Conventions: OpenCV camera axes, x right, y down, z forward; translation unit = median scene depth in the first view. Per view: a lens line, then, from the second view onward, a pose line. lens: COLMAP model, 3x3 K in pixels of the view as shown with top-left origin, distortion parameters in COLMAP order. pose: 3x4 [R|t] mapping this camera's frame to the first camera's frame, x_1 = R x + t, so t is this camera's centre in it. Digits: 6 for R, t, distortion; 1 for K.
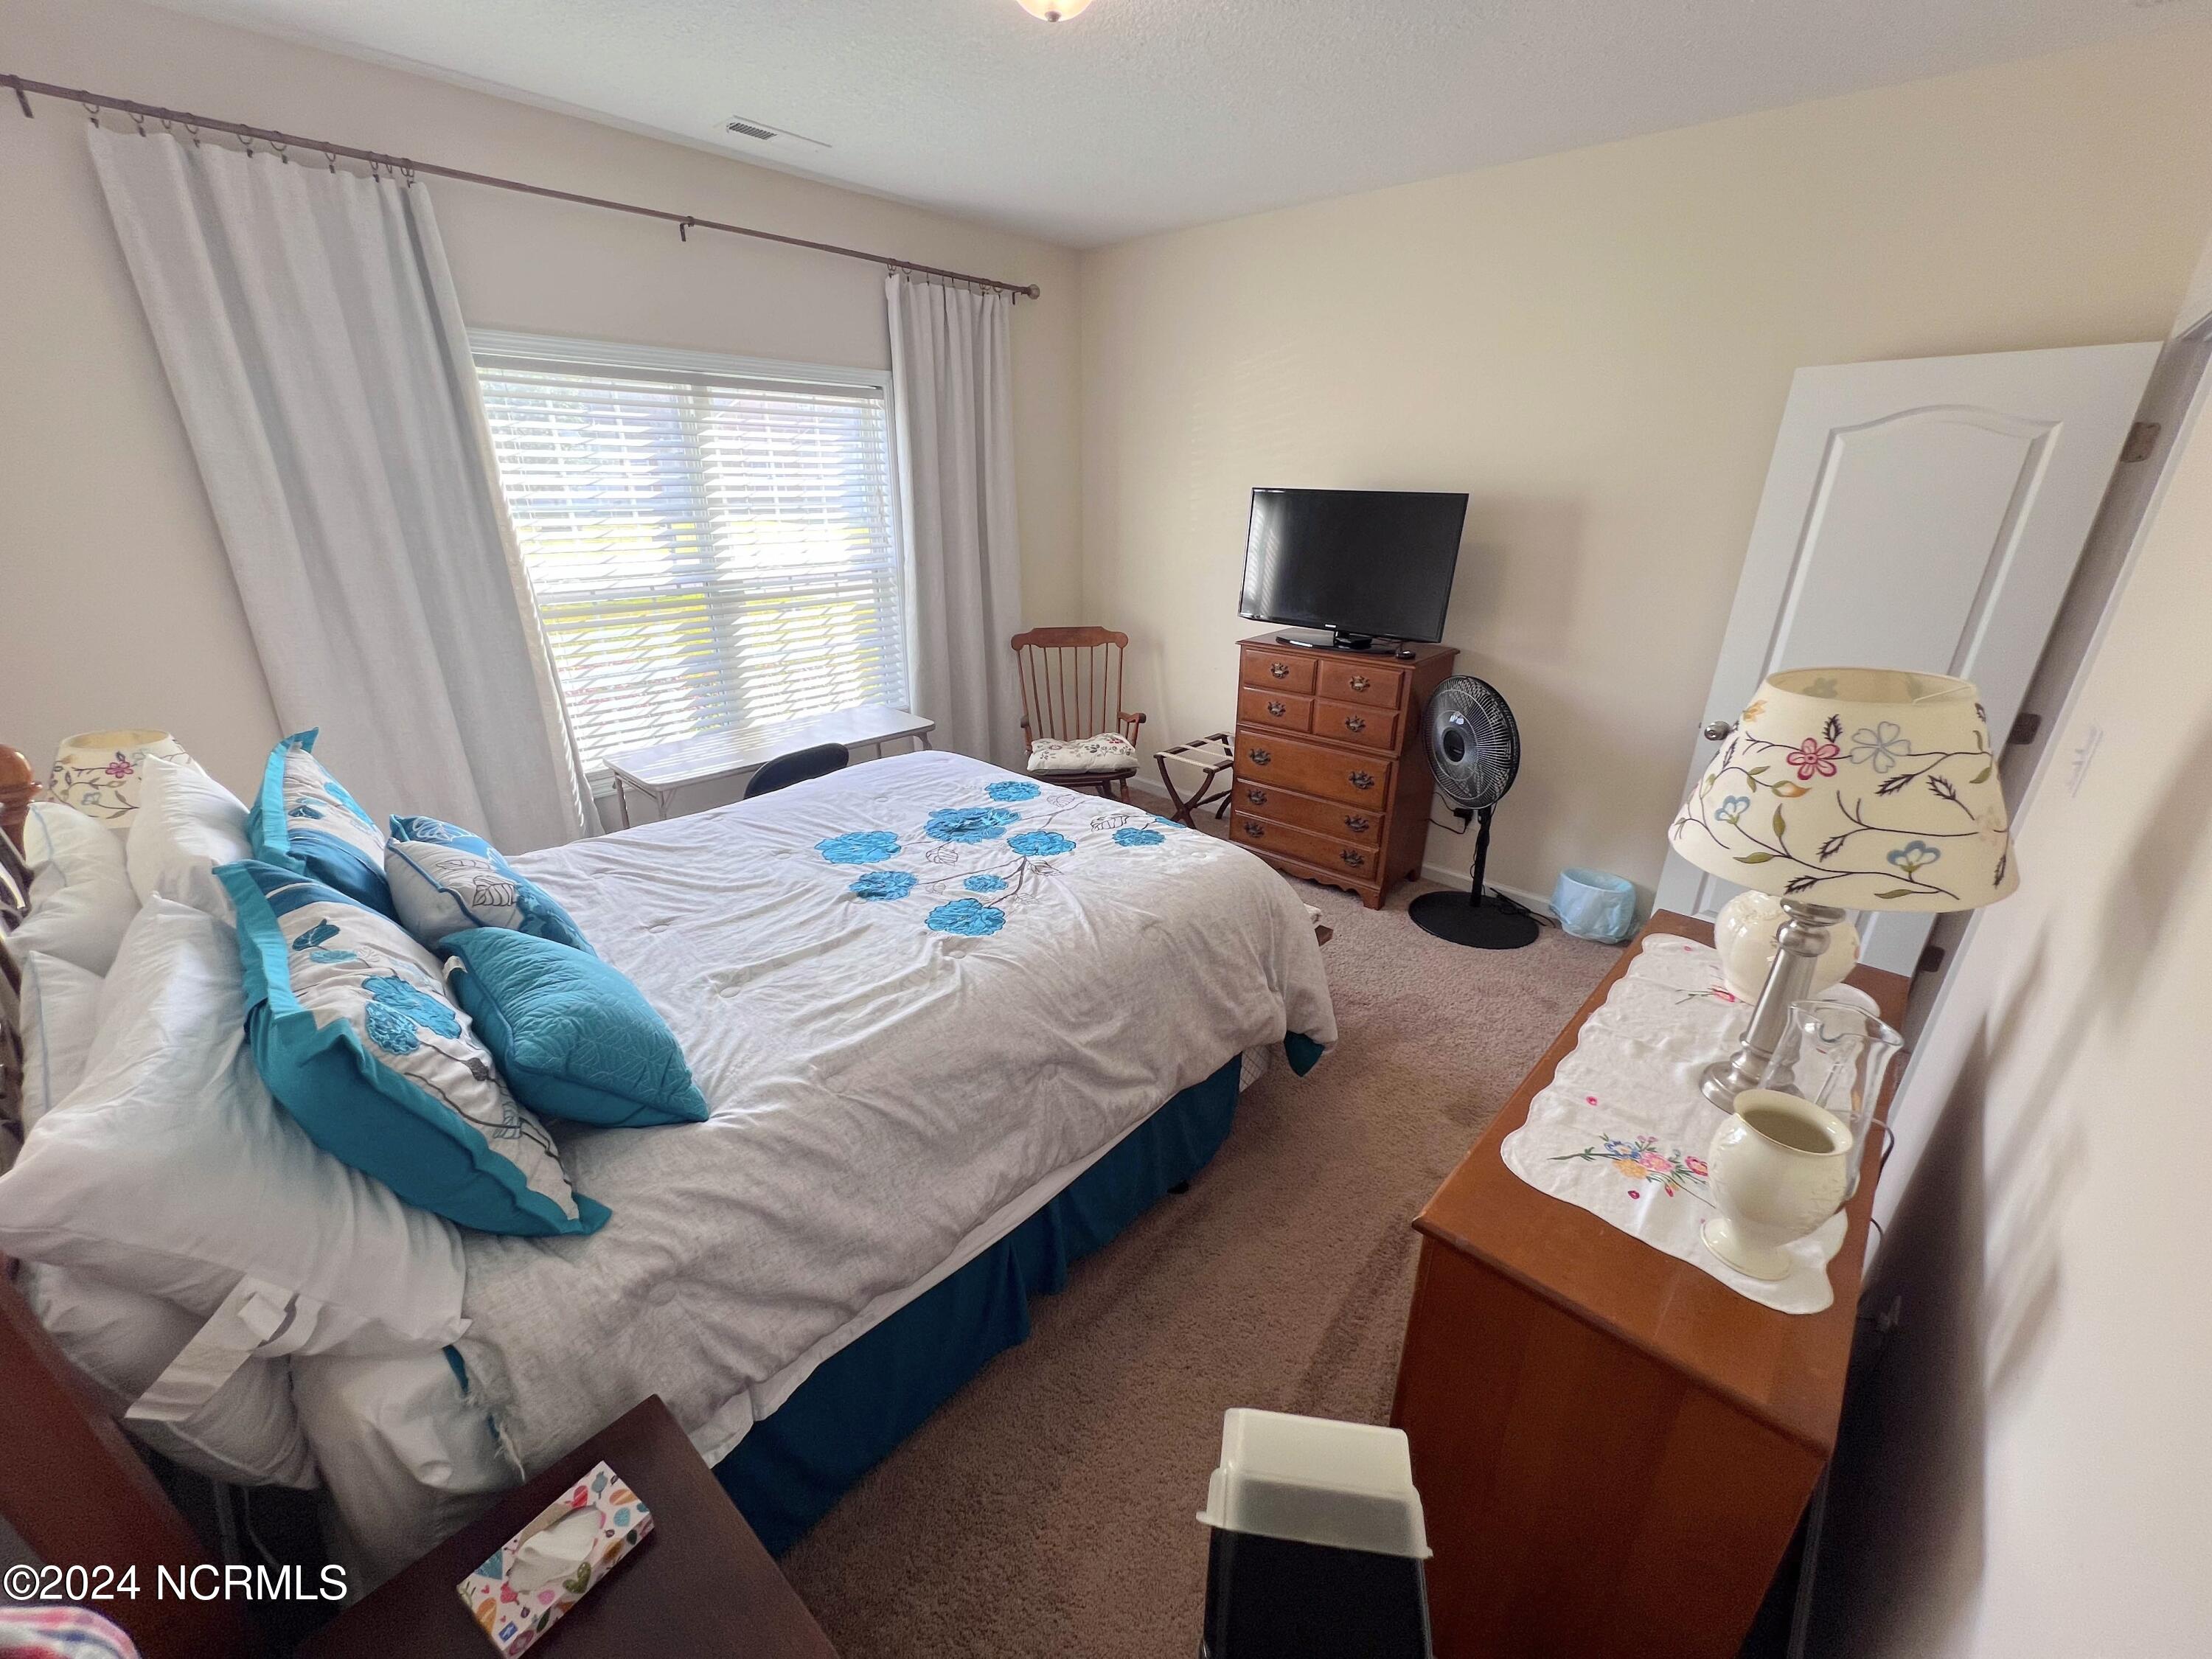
lens RADIAL K [[888.7, 0, 1110.5], [0, 888.7, 830.6], [0, 0, 1]] dist [-0.000097, -0.000317]
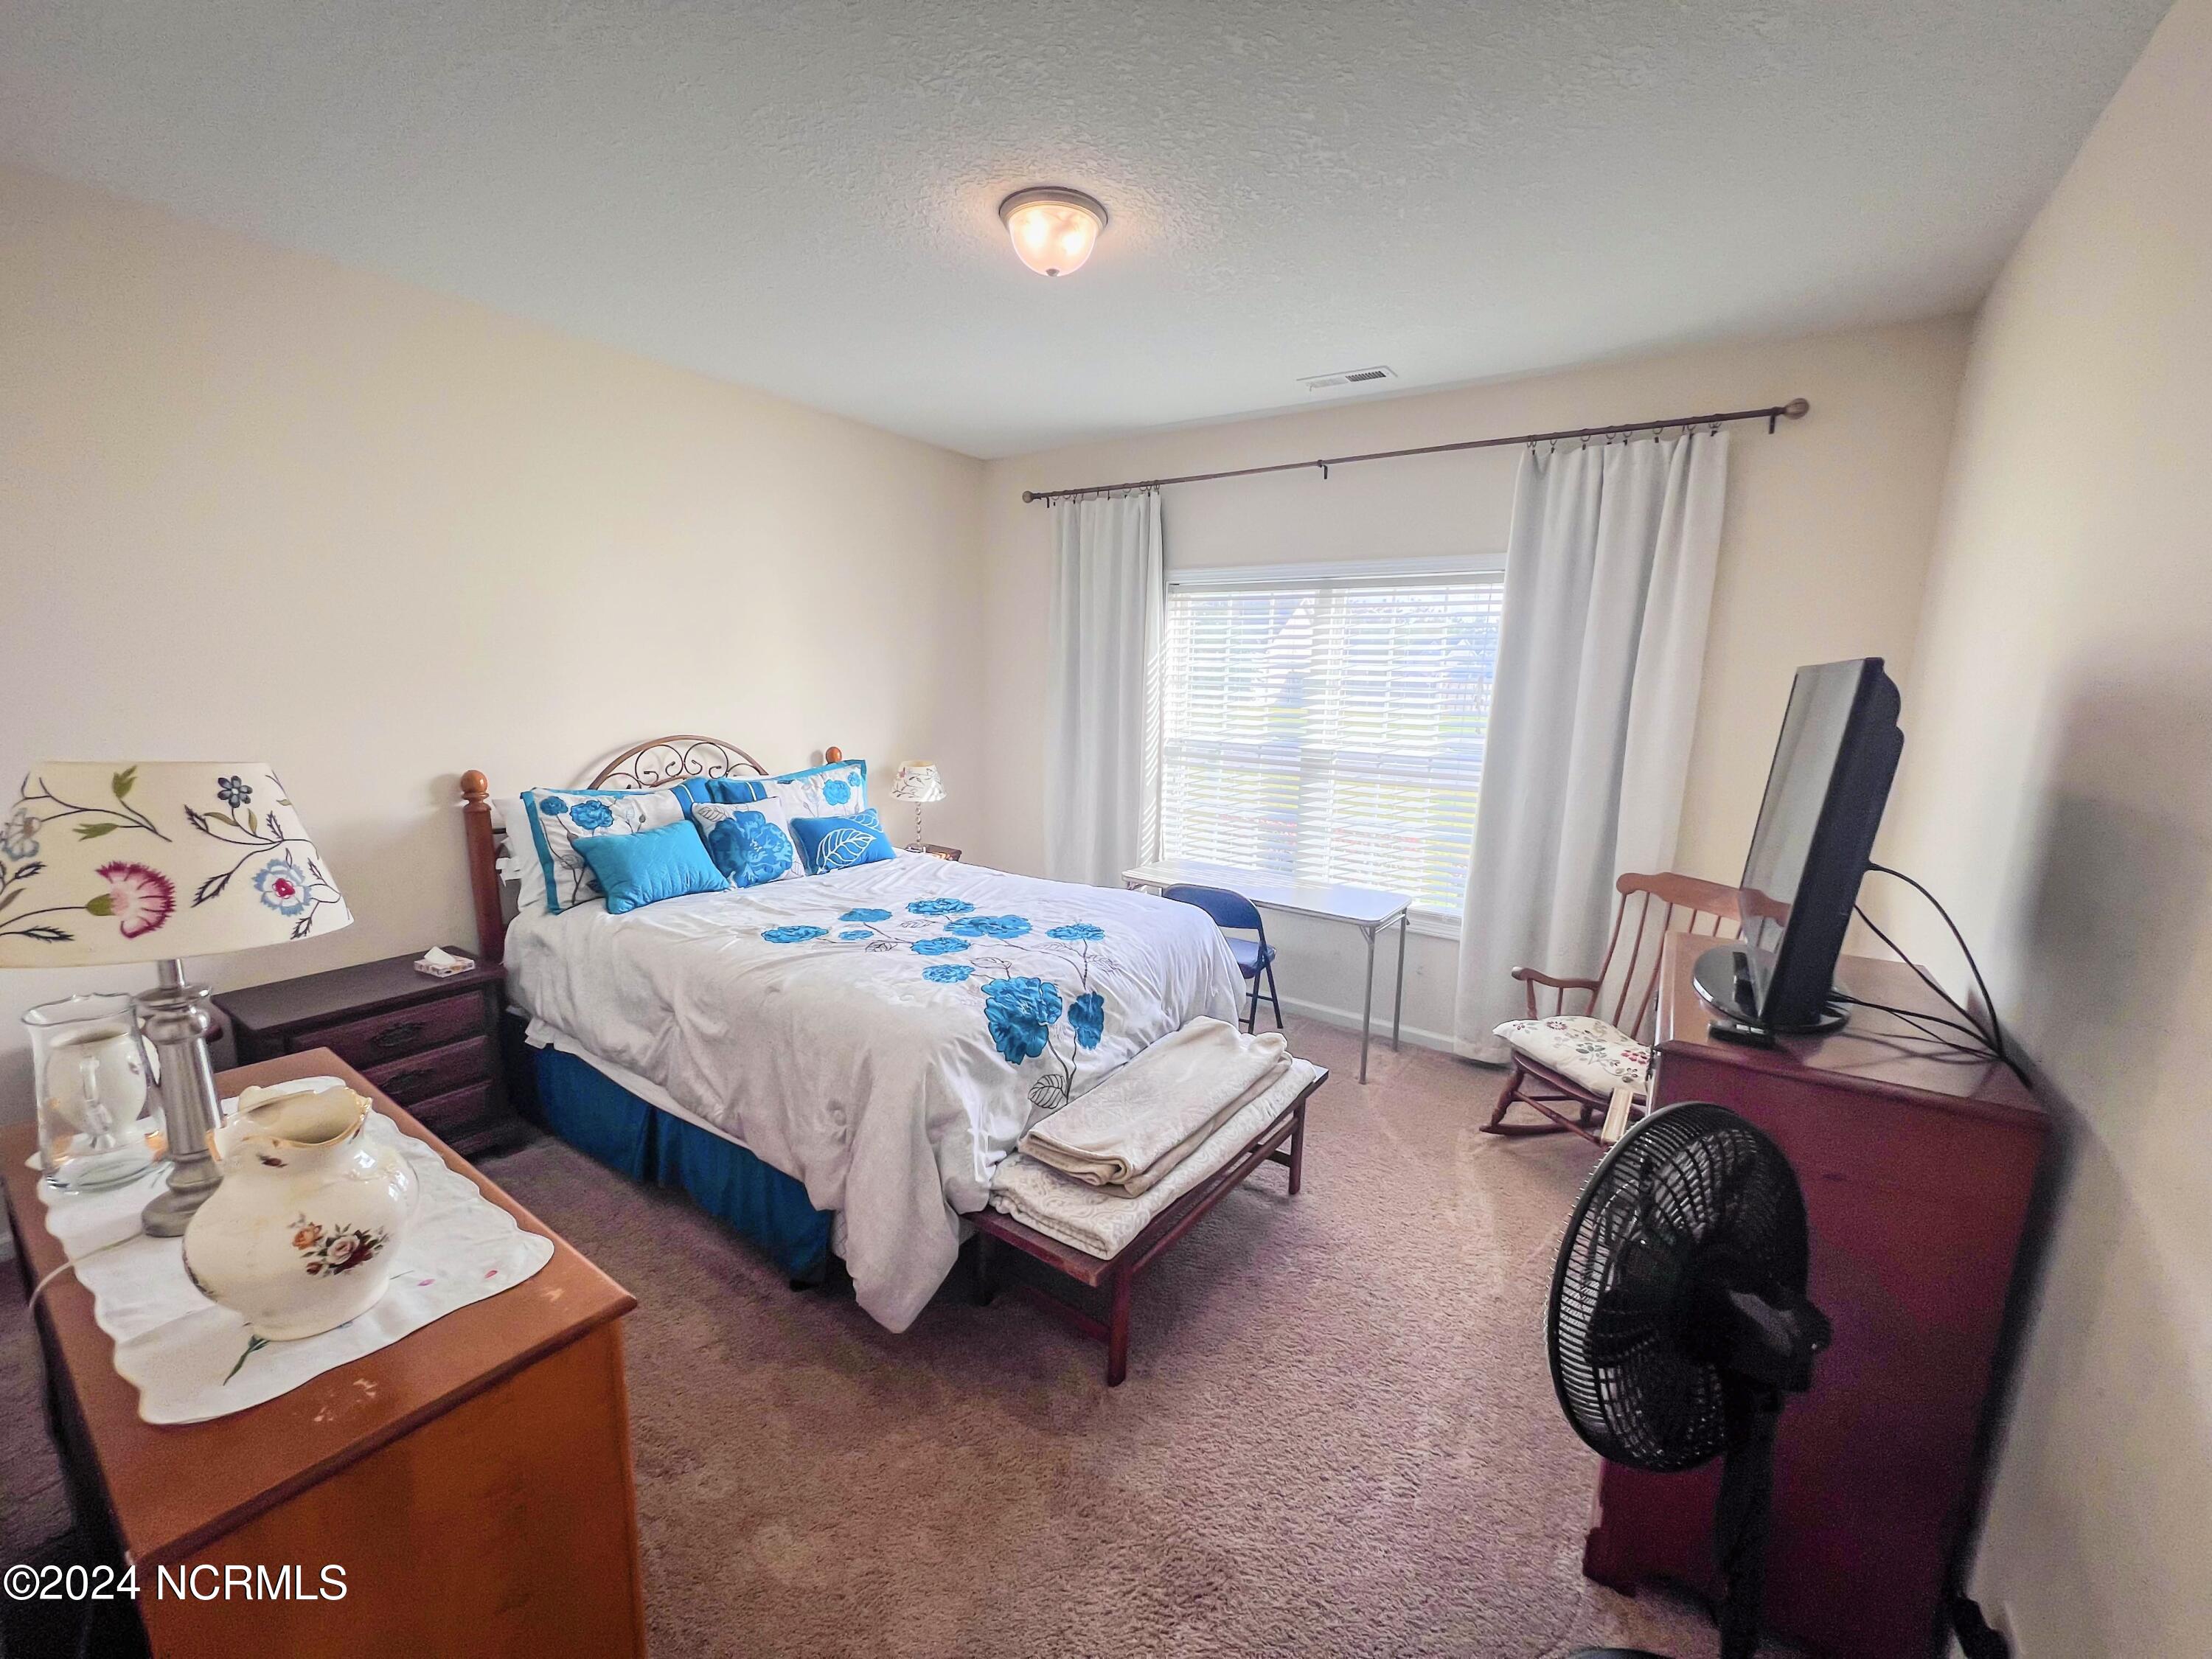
lens RADIAL K [[888.7, 0, 1109.7], [0, 888.7, 832.4], [0, 0, 1]] dist [-0.000097, -0.000317]
pose [[0.139635, 0.170880, -0.975347, 0.983893], [-0.388608, 0.915430, 0.104748, -0.305880], [0.910761, 0.364401, 0.194232, 0.881837]]
